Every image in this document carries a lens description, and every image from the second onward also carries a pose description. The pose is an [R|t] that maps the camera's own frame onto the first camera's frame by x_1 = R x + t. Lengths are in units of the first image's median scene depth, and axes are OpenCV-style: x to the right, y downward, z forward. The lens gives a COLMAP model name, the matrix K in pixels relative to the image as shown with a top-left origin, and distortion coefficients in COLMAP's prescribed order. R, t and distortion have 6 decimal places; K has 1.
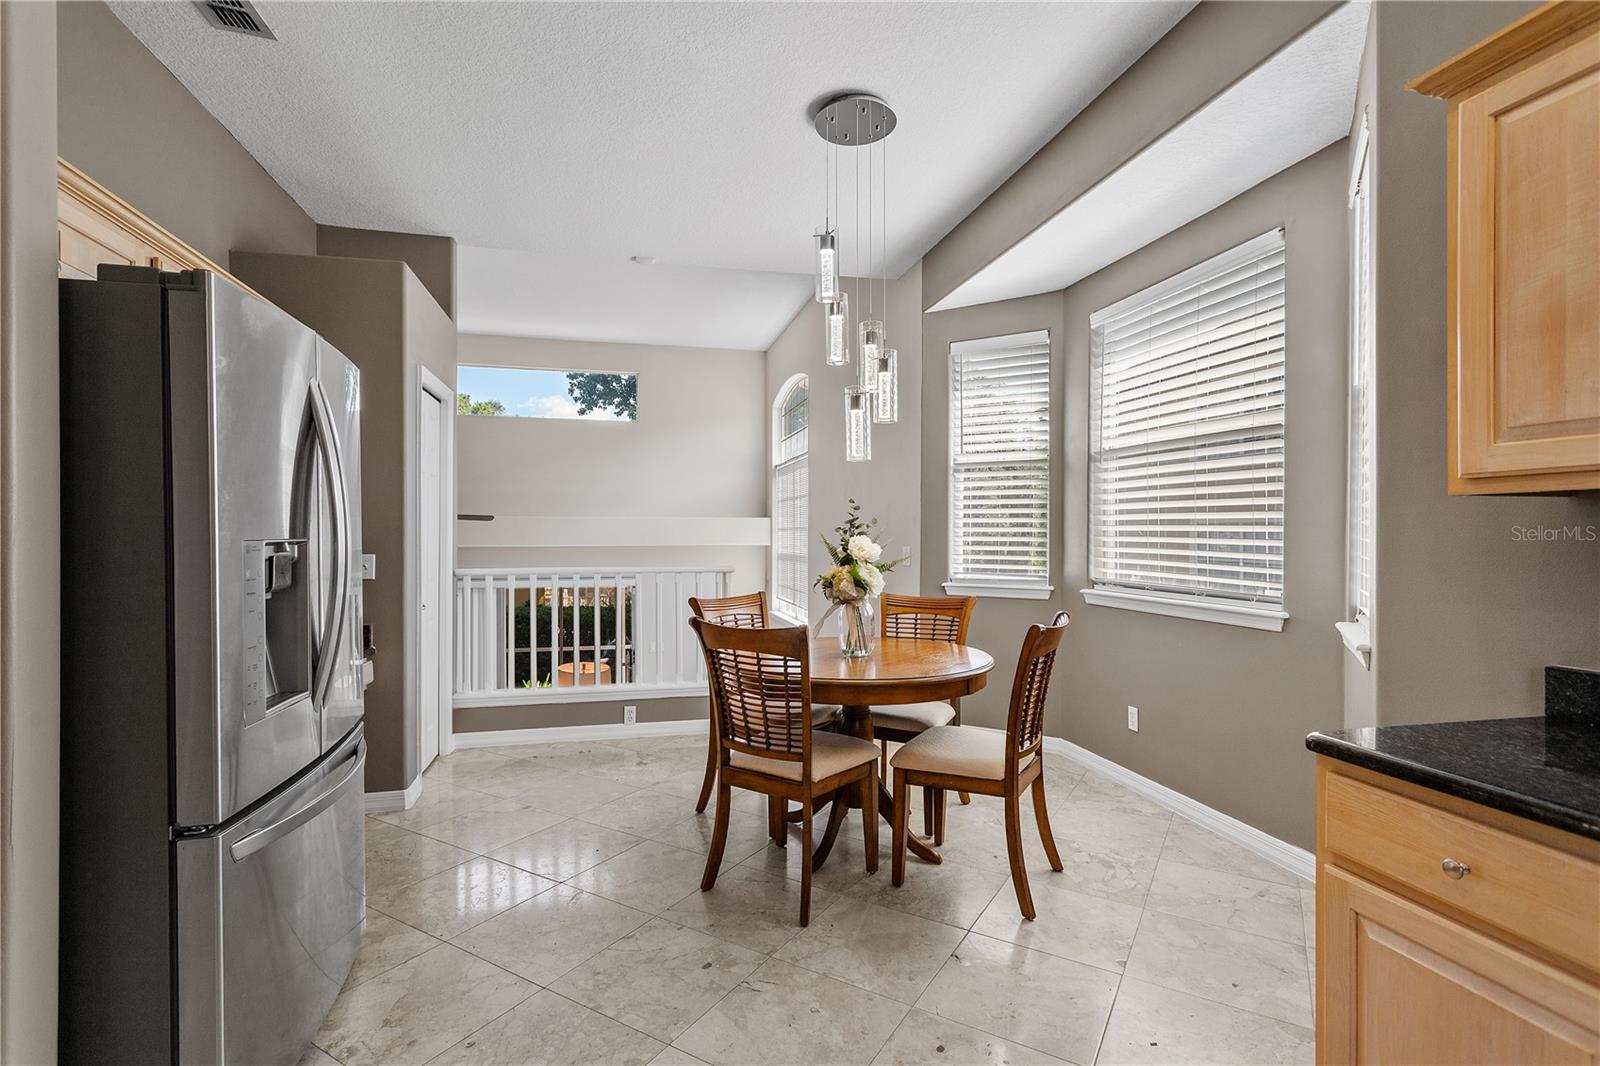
lens RADIAL K [[754.5, 0, 800.5], [0, 754.5, 541.2], [0, 0, 1]] dist [-0.000417, 0.002014]
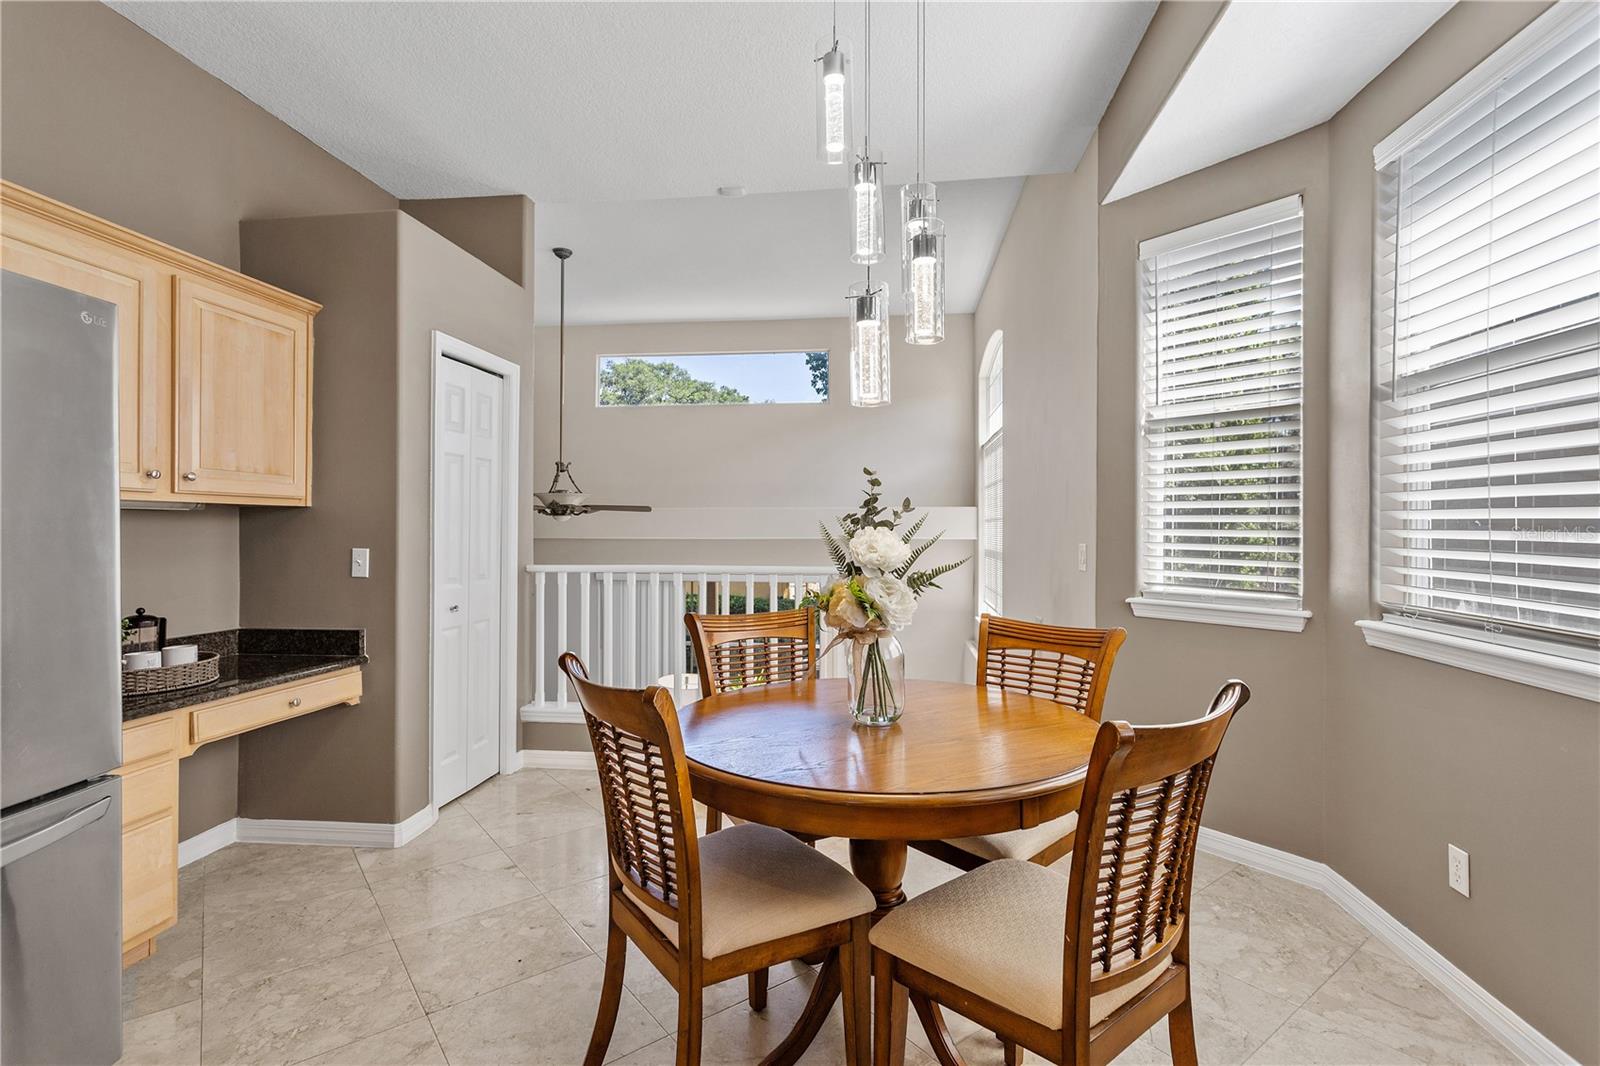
lens RADIAL K [[757.1, 0, 803.9], [0, 757.1, 526.0], [0, 0, 1]] dist [0.003996, 0.001083]
pose [[0.935990, 0.000538, -0.352026, 0.179572], [-0.004108, 0.999947, -0.009393, -0.001775], [0.352002, 0.010238, 0.935943, 0.302135]]
